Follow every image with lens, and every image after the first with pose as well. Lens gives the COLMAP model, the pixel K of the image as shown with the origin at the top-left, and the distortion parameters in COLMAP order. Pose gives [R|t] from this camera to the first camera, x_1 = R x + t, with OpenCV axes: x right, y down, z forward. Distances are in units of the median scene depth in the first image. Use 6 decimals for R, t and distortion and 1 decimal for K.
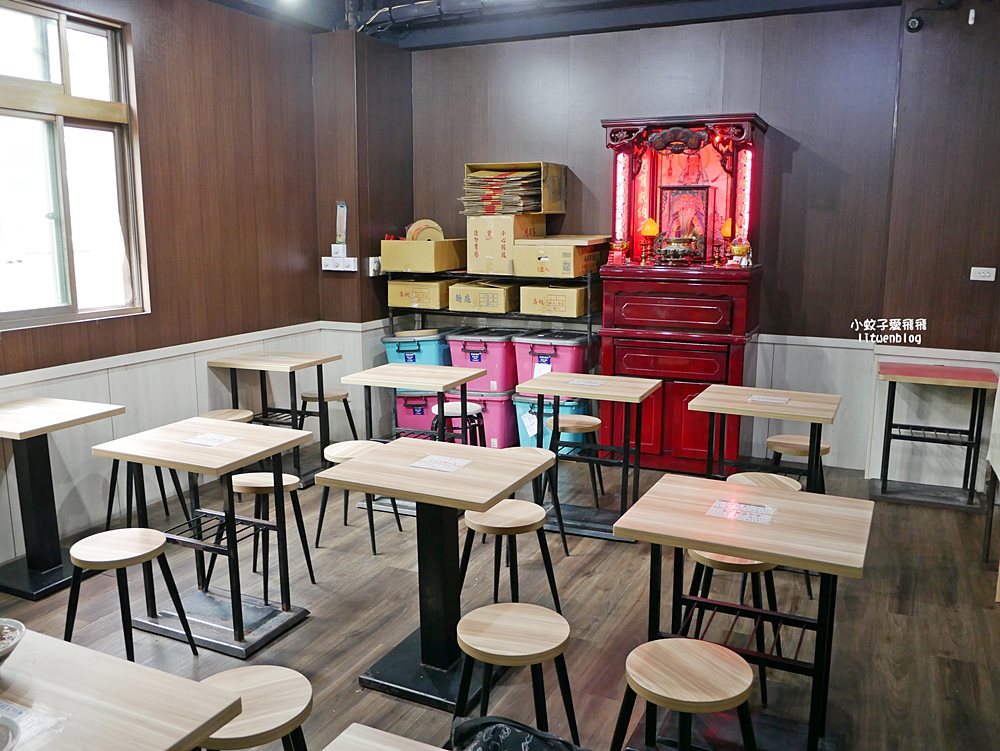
lens RADIAL K [[839.0, 0, 500.0], [0, 839.0, 375.5], [0, 0, 1]] dist [-0.049822, 0.001558]
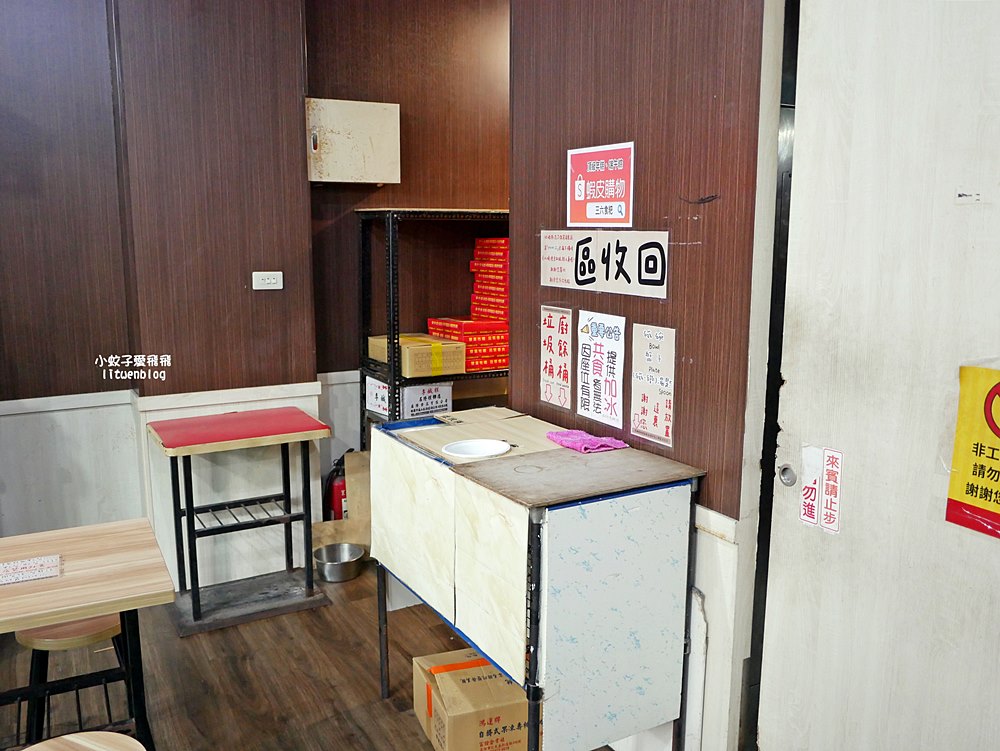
lens RADIAL K [[867.6, 0, 472.9], [0, 867.6, 363.0], [0, 0, 1]] dist [-0.011884, -0.007774]
pose [[0.605789, -0.136409, 0.783845, 0.079360], [0.150147, 0.987091, 0.055739, -0.063477], [-0.781330, 0.083926, 0.618450, 0.370265]]
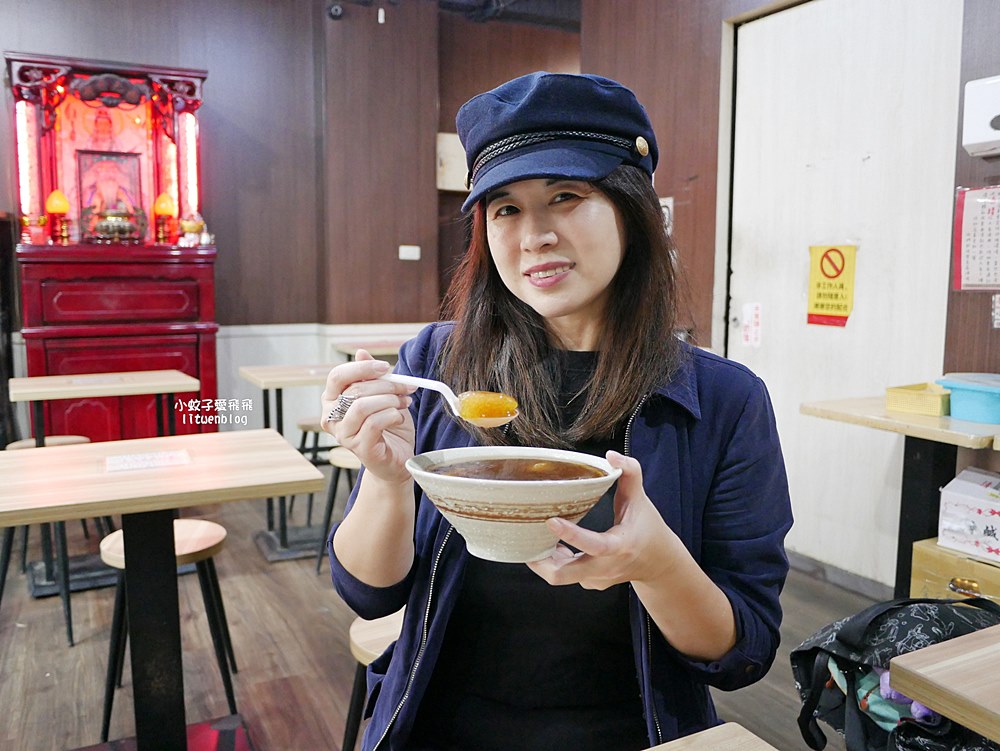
lens RADIAL K [[839.0, 0, 500.0], [0, 839.0, 375.5], [0, 0, 1]] dist [-0.049822, 0.001558]
pose [[0.603894, -0.095168, 0.791363, -0.223509], [0.141391, 0.989891, 0.011146, 0.039668], [-0.784424, 0.105161, 0.611245, 0.232760]]
